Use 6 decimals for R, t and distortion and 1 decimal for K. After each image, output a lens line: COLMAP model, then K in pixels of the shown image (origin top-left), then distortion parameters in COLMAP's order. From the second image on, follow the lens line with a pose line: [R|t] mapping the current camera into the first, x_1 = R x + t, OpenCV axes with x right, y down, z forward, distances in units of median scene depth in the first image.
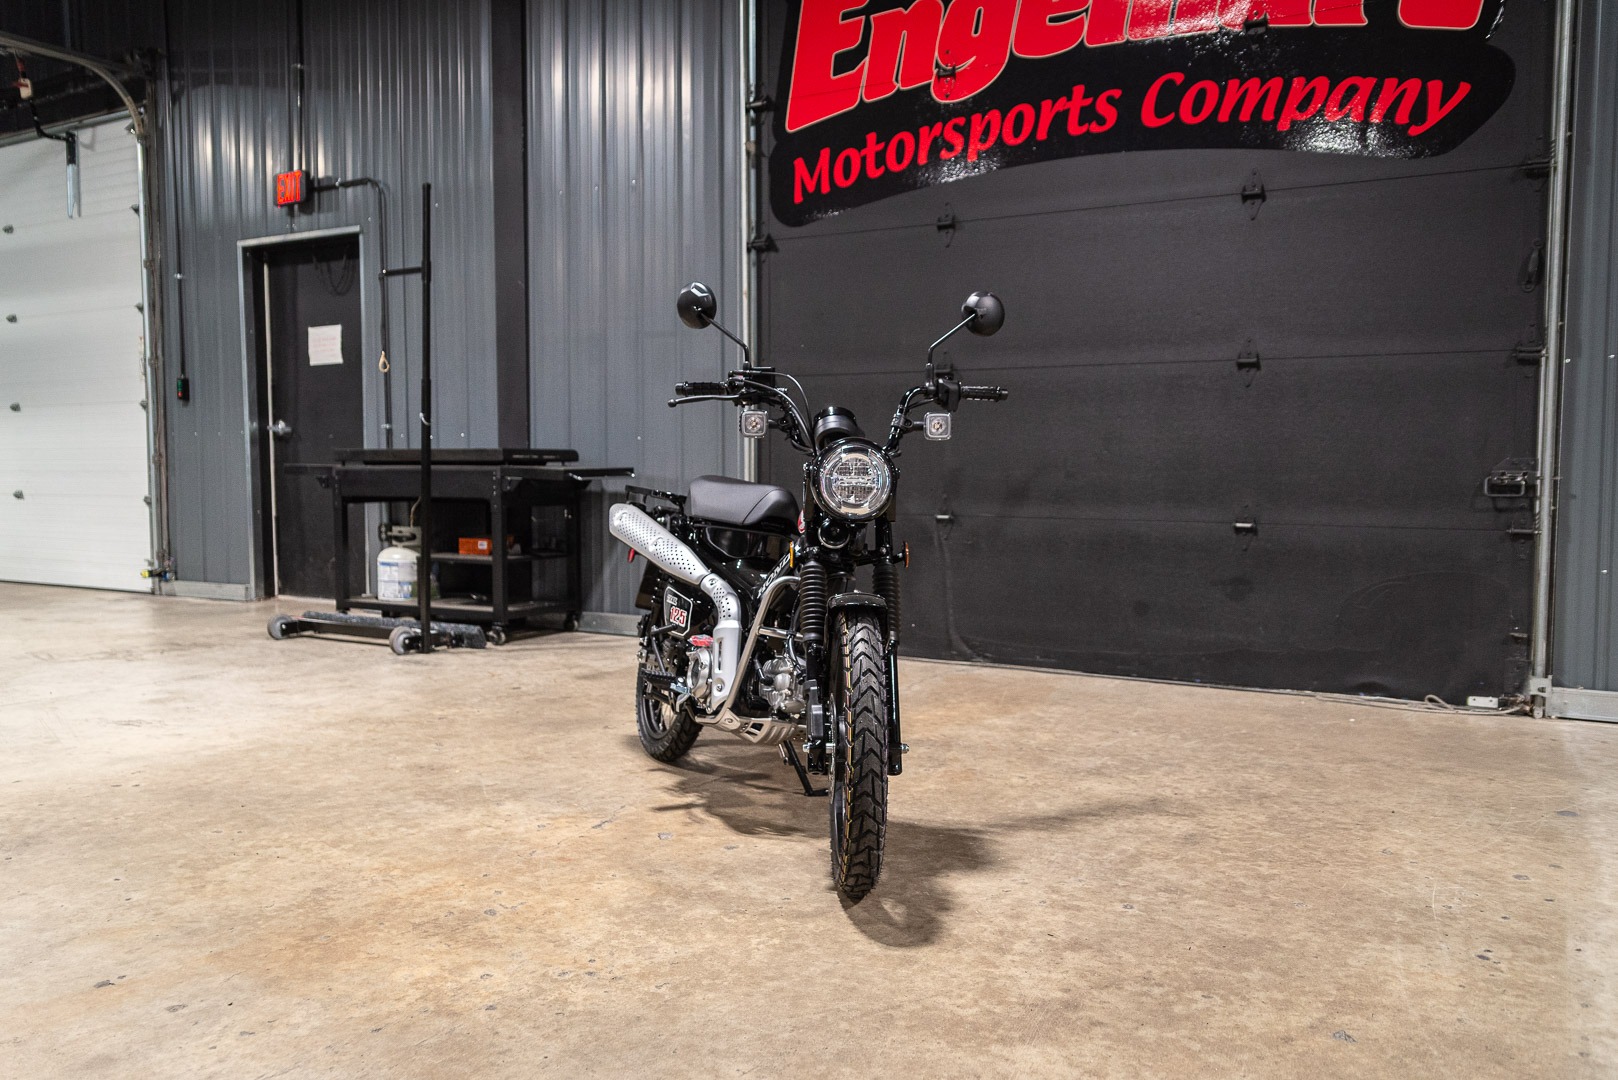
lens RADIAL K [[1275.4, 0, 798.4], [0, 1275.4, 534.0], [0, 0, 1]] dist [0.005800, -0.005611]
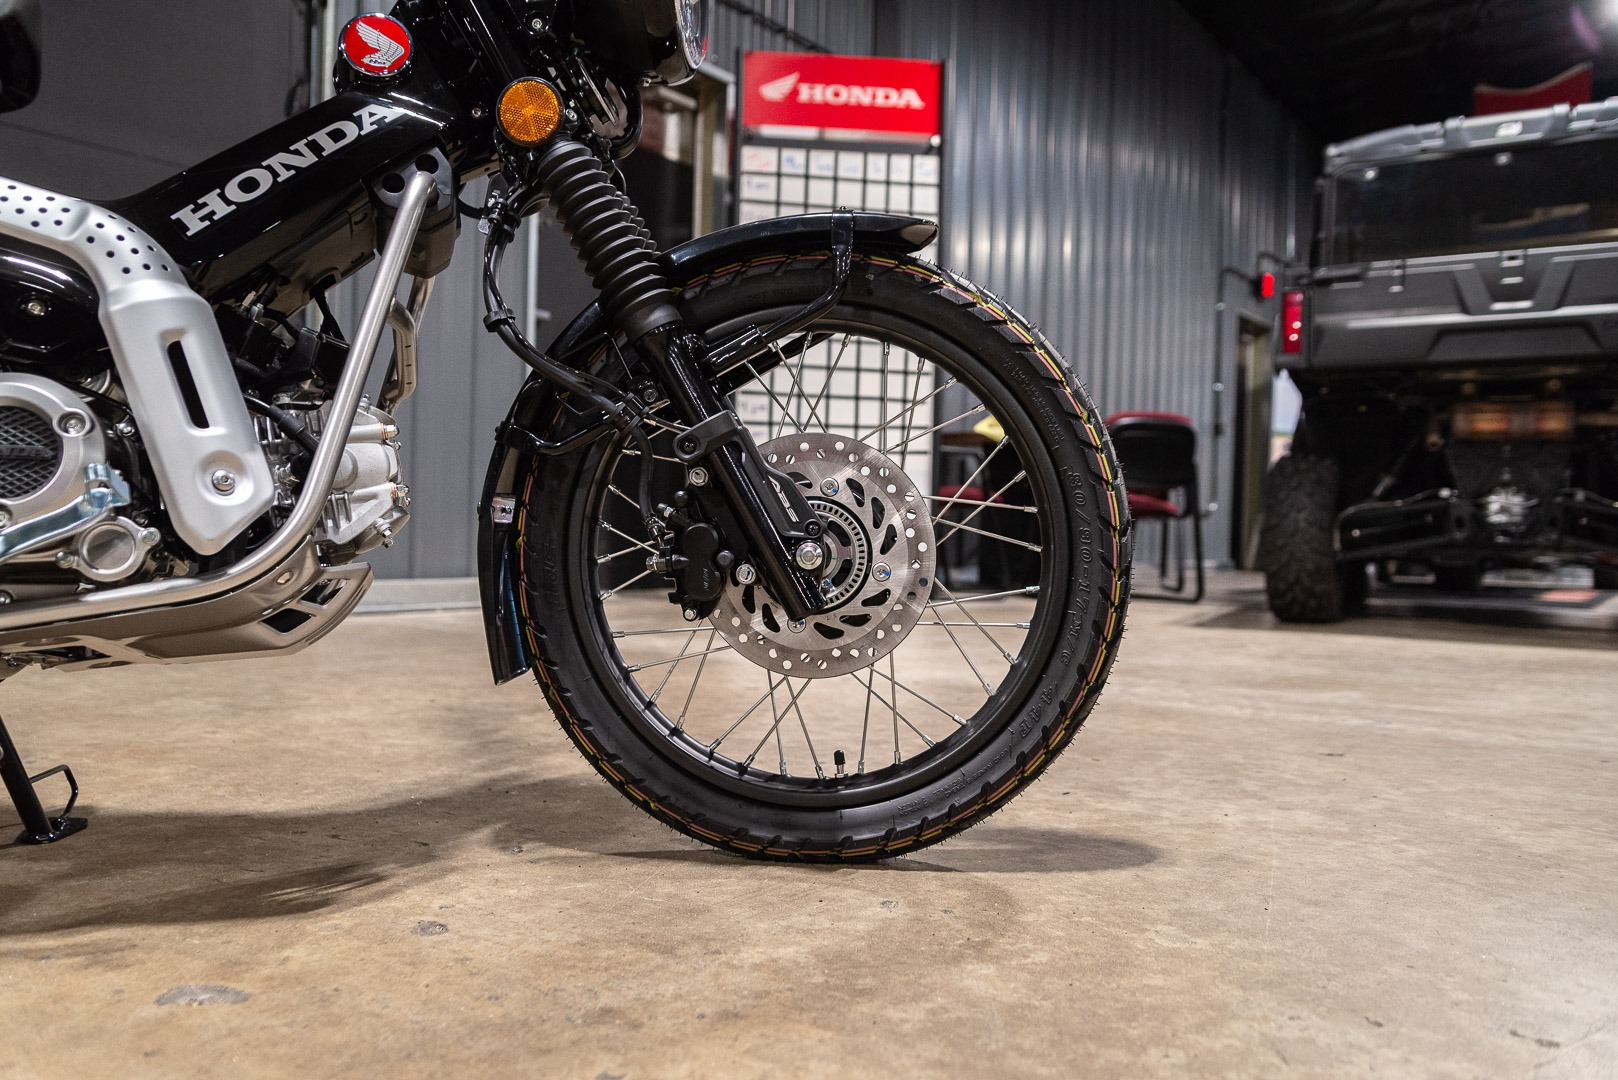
lens RADIAL K [[1275.4, 0, 798.4], [0, 1275.4, 534.0], [0, 0, 1]] dist [0.005800, -0.005611]
pose [[0.114612, -0.005724, 0.993394, -0.368585], [0.032761, 0.999461, 0.001979, 0.140968], [-0.992870, 0.032317, 0.114738, 0.843491]]
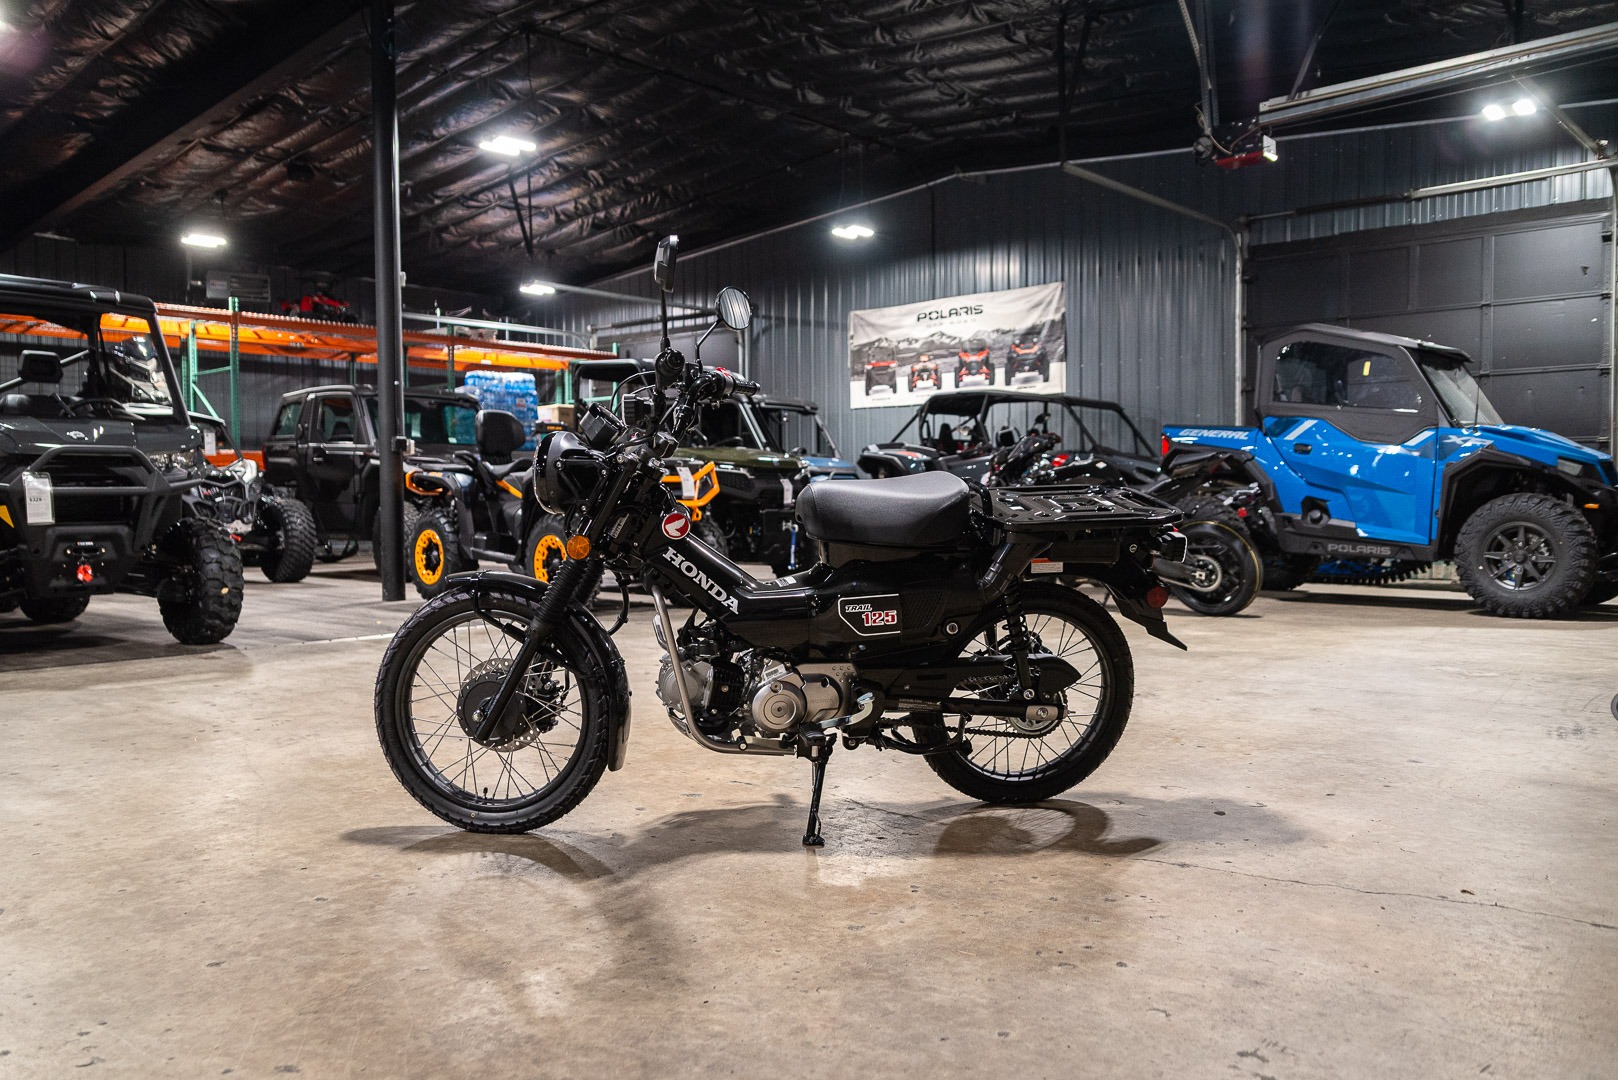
lens RADIAL K [[1284.8, 0, 796.4], [0, 1284.8, 533.3], [0, 0, 1]] dist [0.005535, -0.000759]
pose [[-0.195629, 0.026279, -0.980326, 0.978401], [-0.049880, 0.998080, 0.036709, -0.037451], [0.979409, 0.056080, -0.193942, 1.304530]]
